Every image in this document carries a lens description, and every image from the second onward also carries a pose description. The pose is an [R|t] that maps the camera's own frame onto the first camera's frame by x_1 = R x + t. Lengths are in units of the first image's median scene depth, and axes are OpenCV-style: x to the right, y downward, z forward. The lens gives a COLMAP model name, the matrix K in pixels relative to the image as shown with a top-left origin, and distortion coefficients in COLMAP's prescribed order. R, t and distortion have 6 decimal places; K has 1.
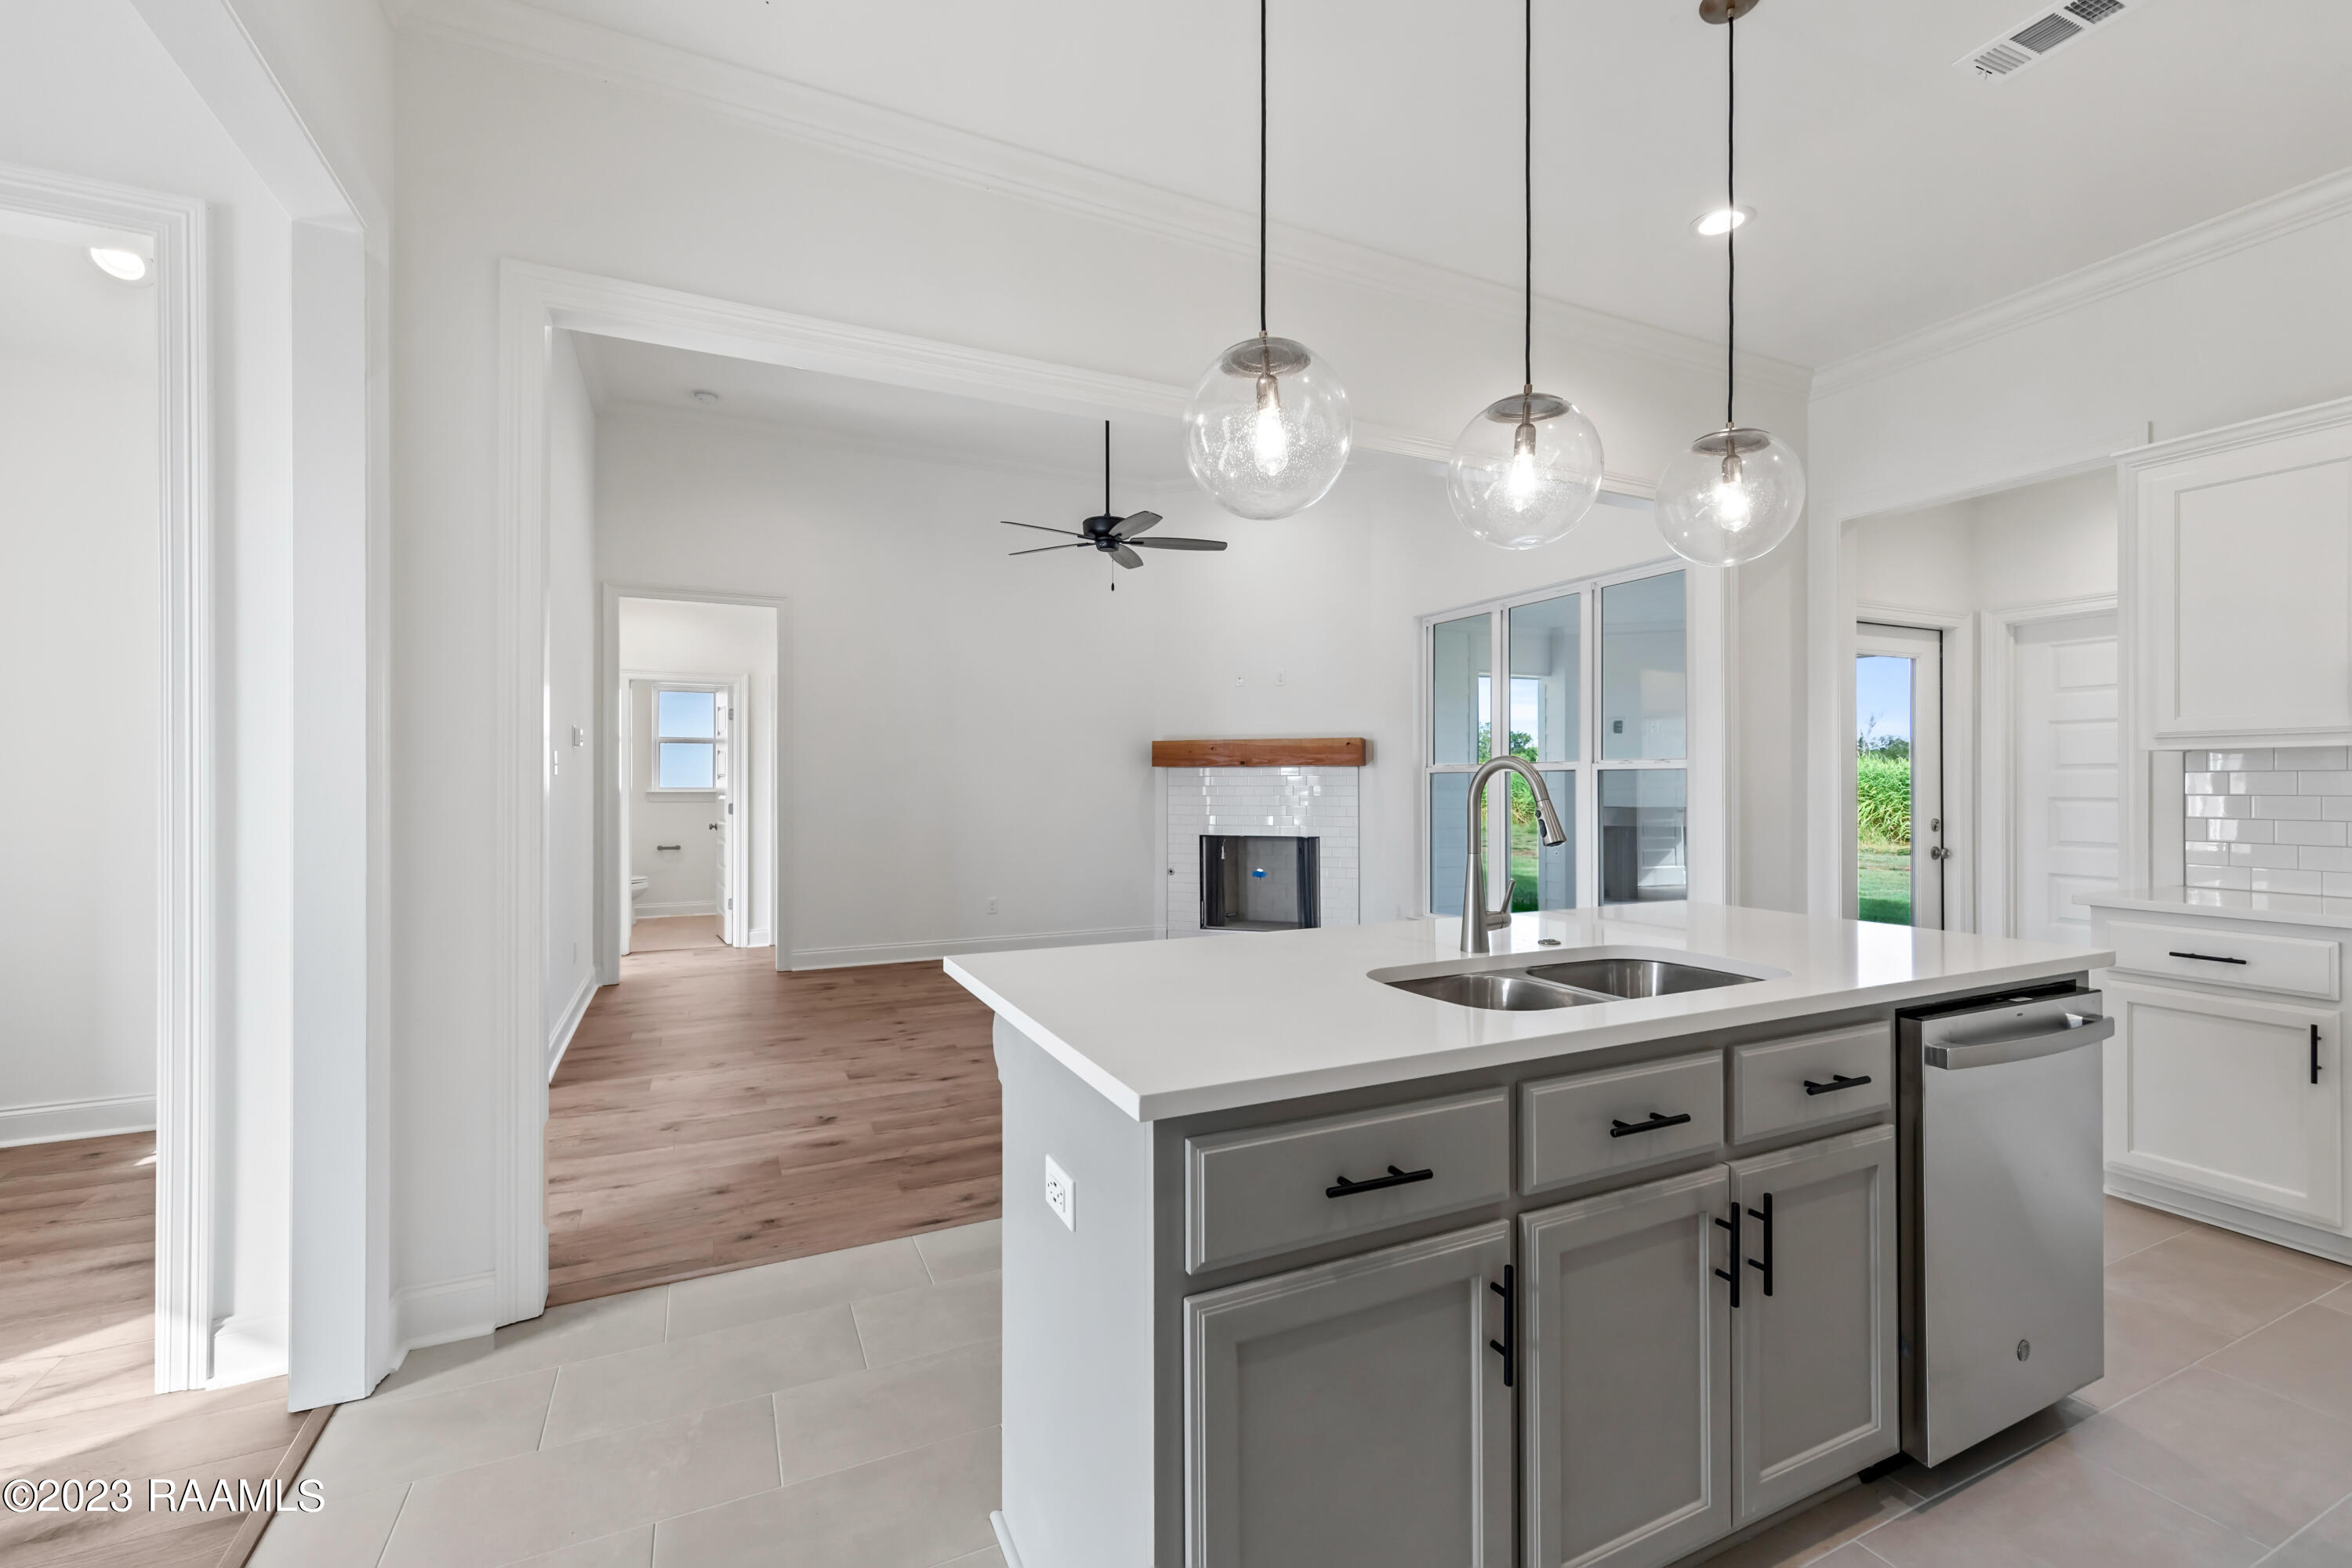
lens RADIAL K [[976.6, 0, 1177.8], [0, 976.6, 779.2], [0, 0, 1]] dist [-0.000956, -0.000383]
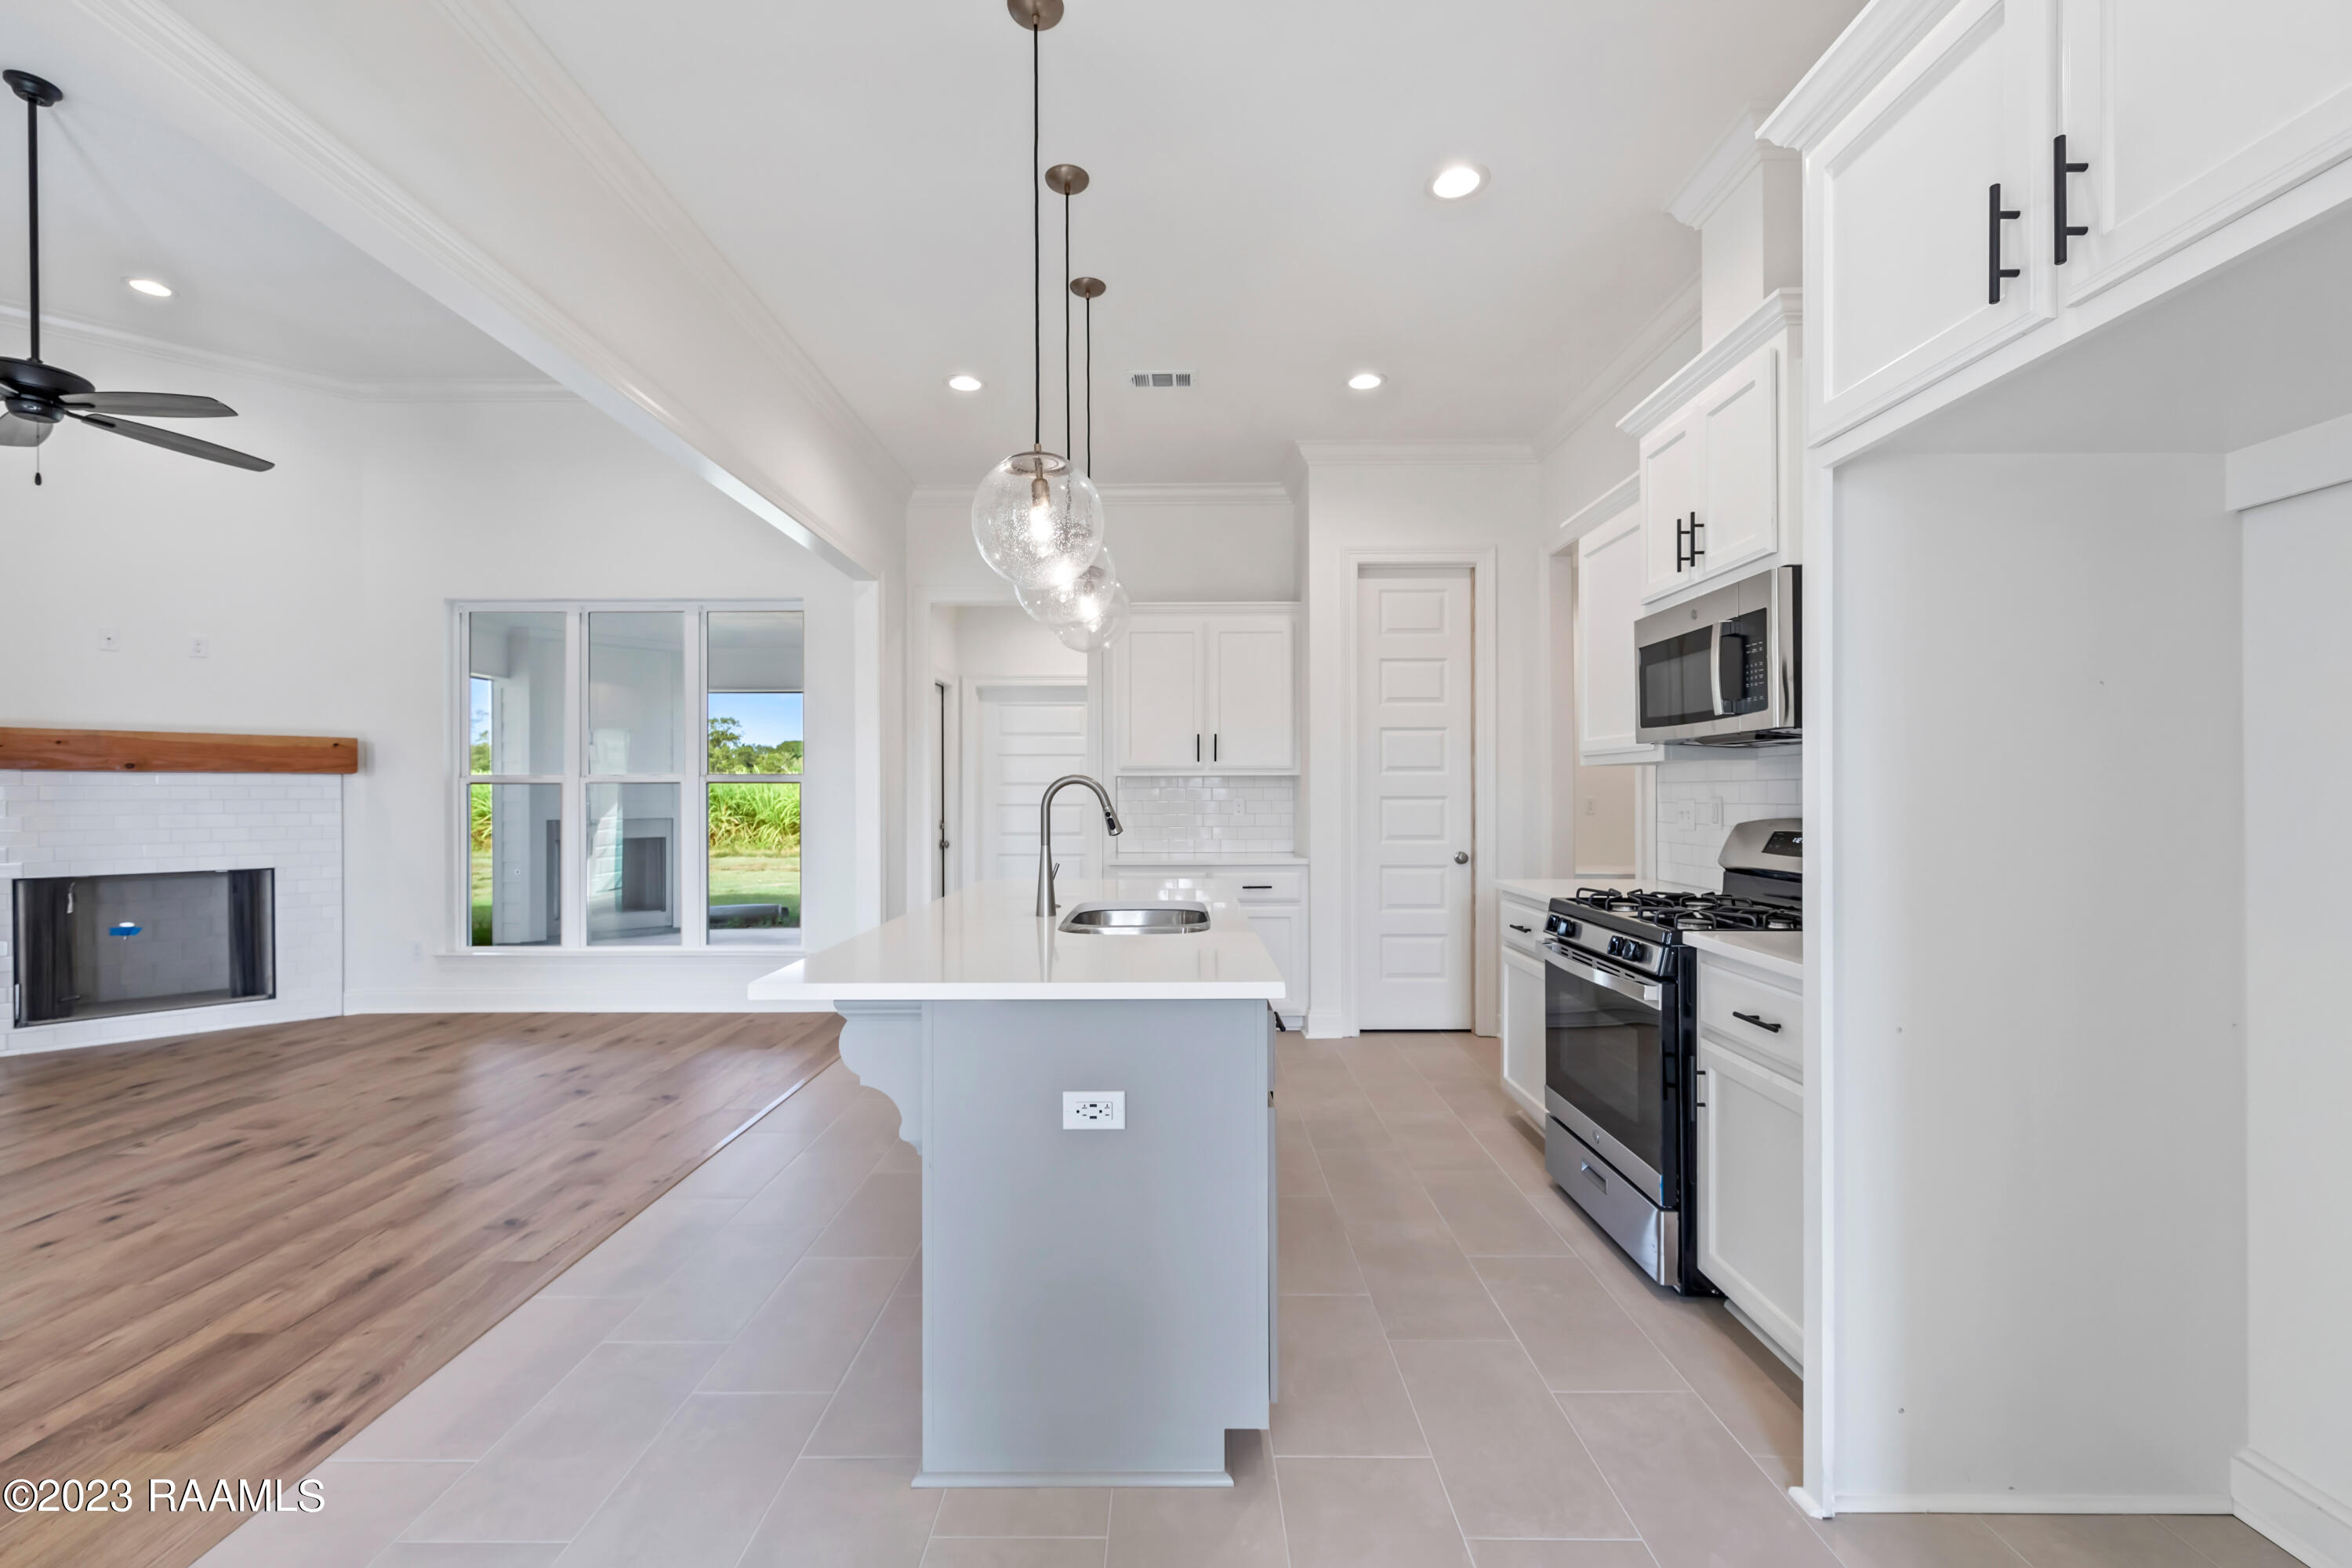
lens RADIAL K [[976.6, 0, 1165.4], [0, 976.6, 791.2], [0, 0, 1]] dist [-0.000956, -0.000383]
pose [[0.435008, 0.002795, 0.900422, -0.230940], [-0.002345, 0.999995, -0.001972, 0.000497], [-0.900424, -0.001253, 0.435012, 0.065101]]
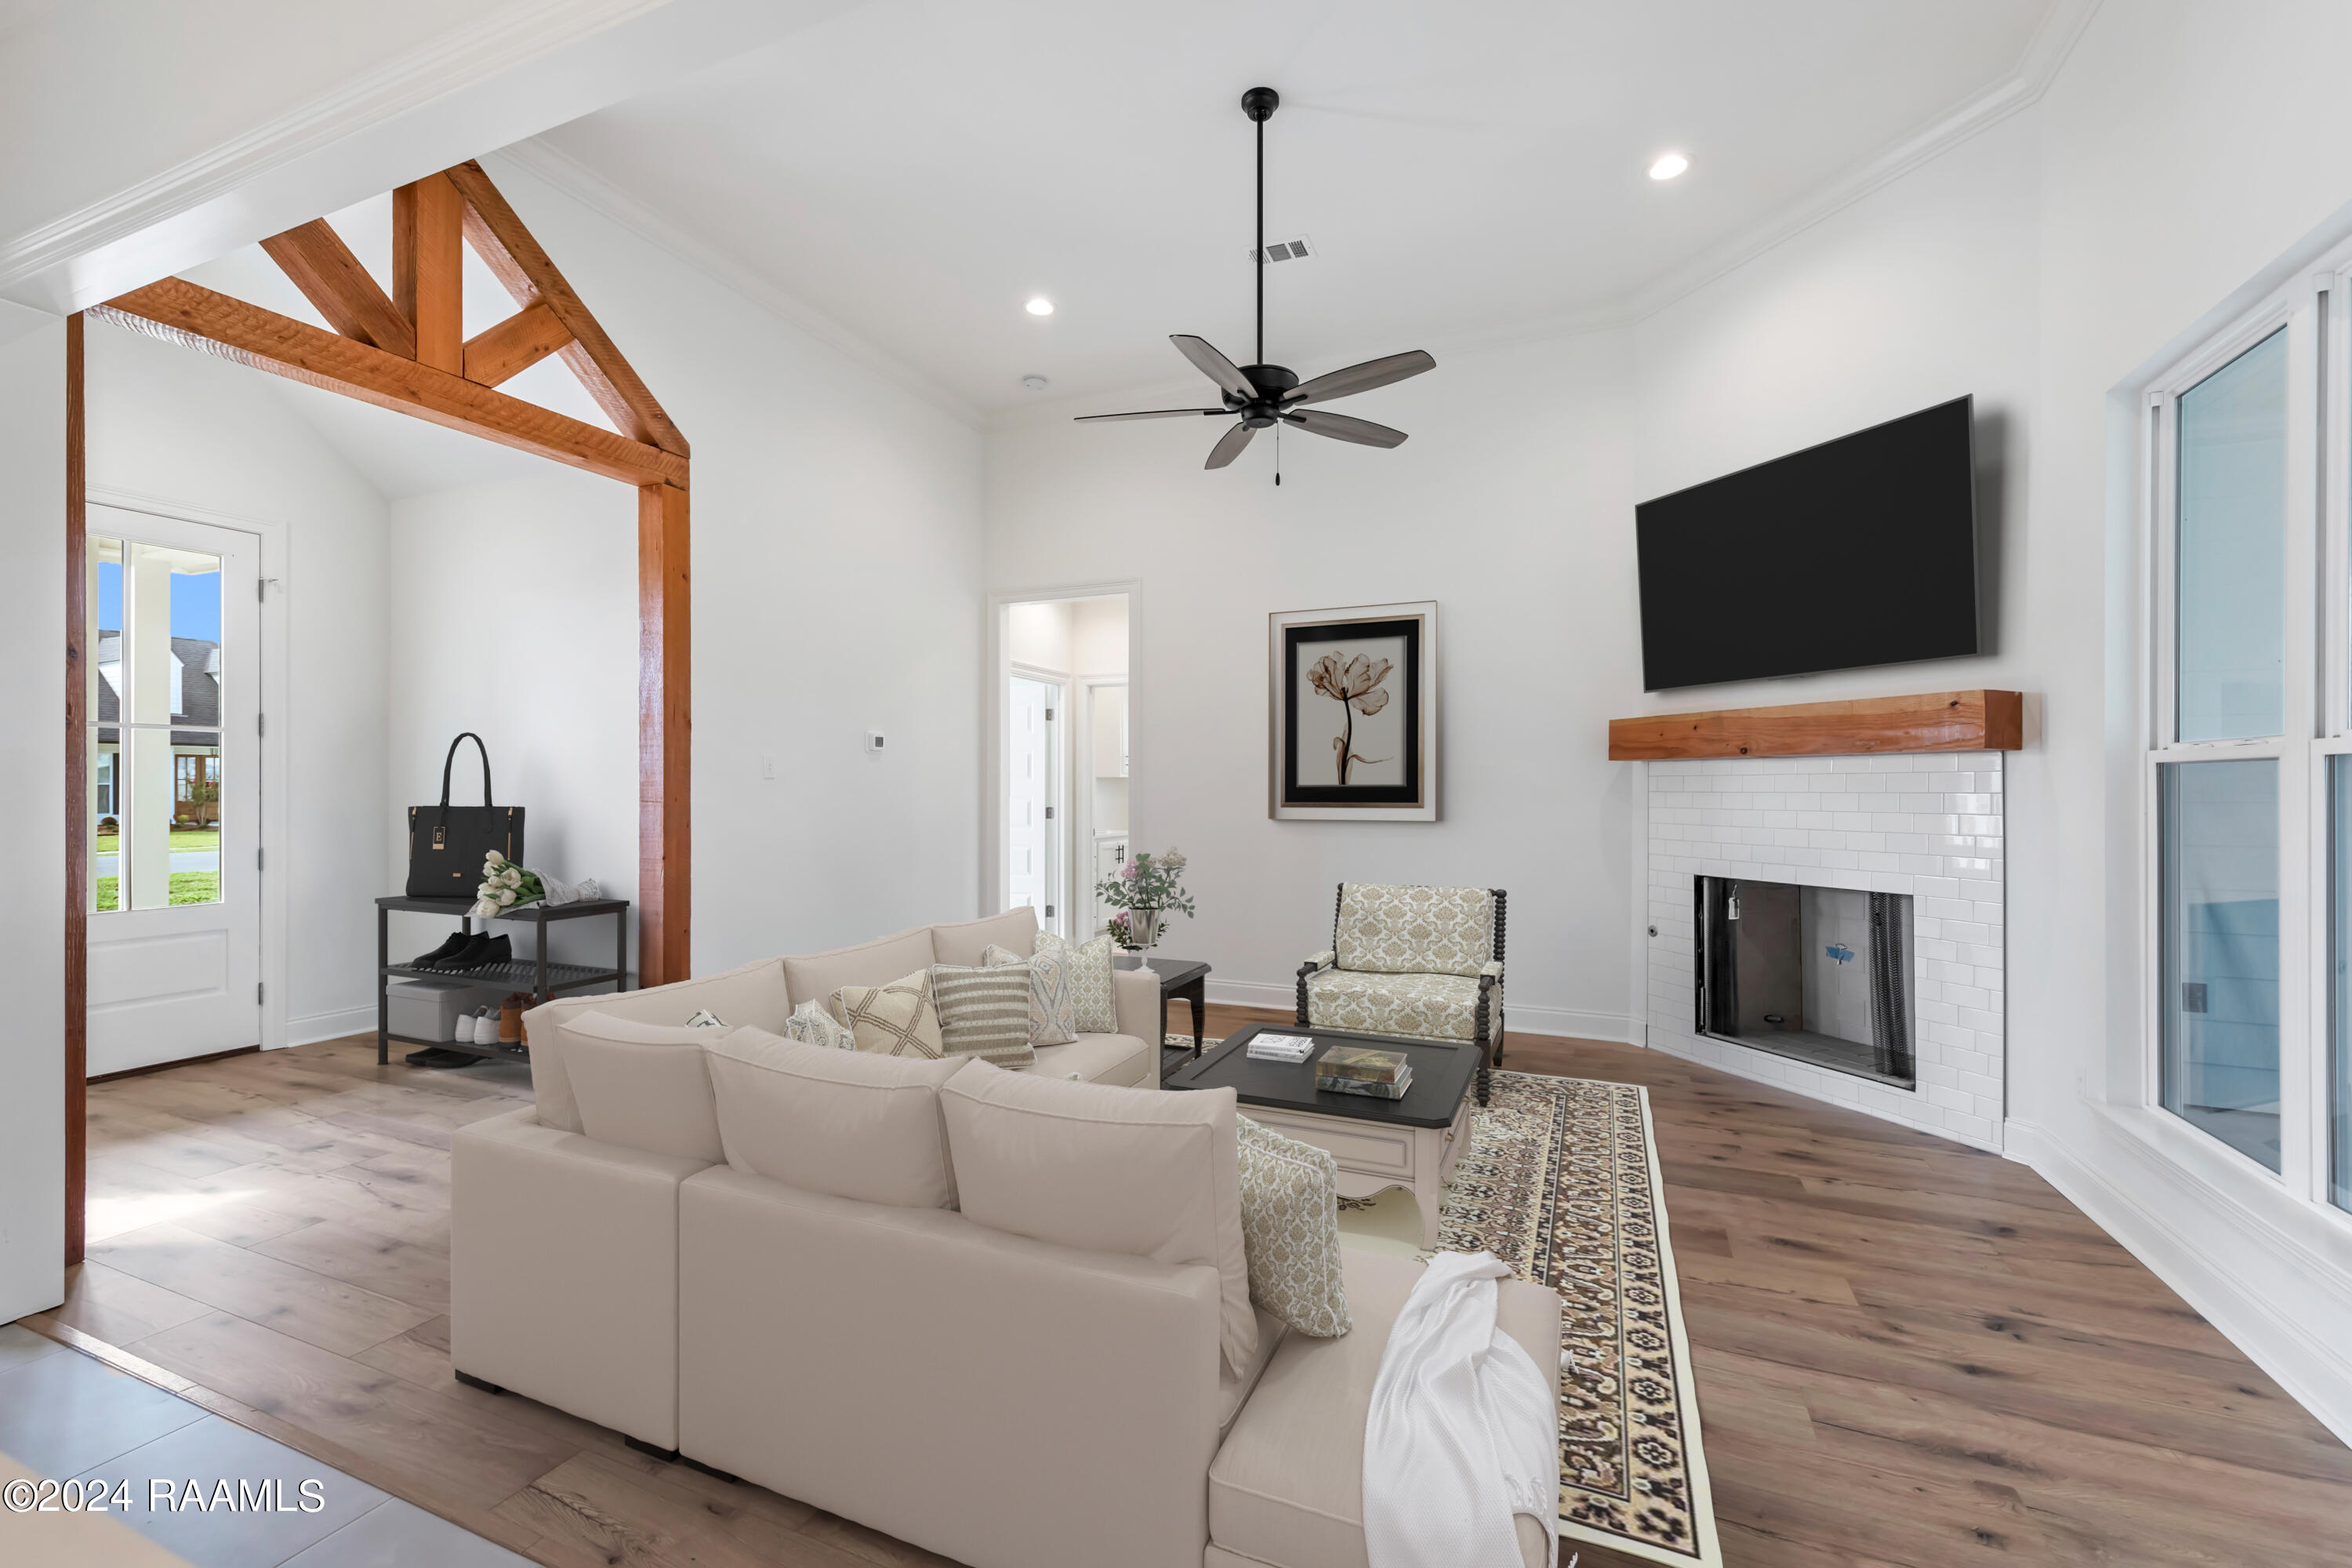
lens RADIAL K [[976.6, 0, 1172.5], [0, 976.6, 792.9], [0, 0, 1]] dist [-0.000956, -0.000383]
pose [[0.657971, 0.003211, -0.753037, 0.272940], [0.004183, 0.999960, 0.007919, 0.001392], [0.753032, -0.008361, 0.657931, 0.392214]]
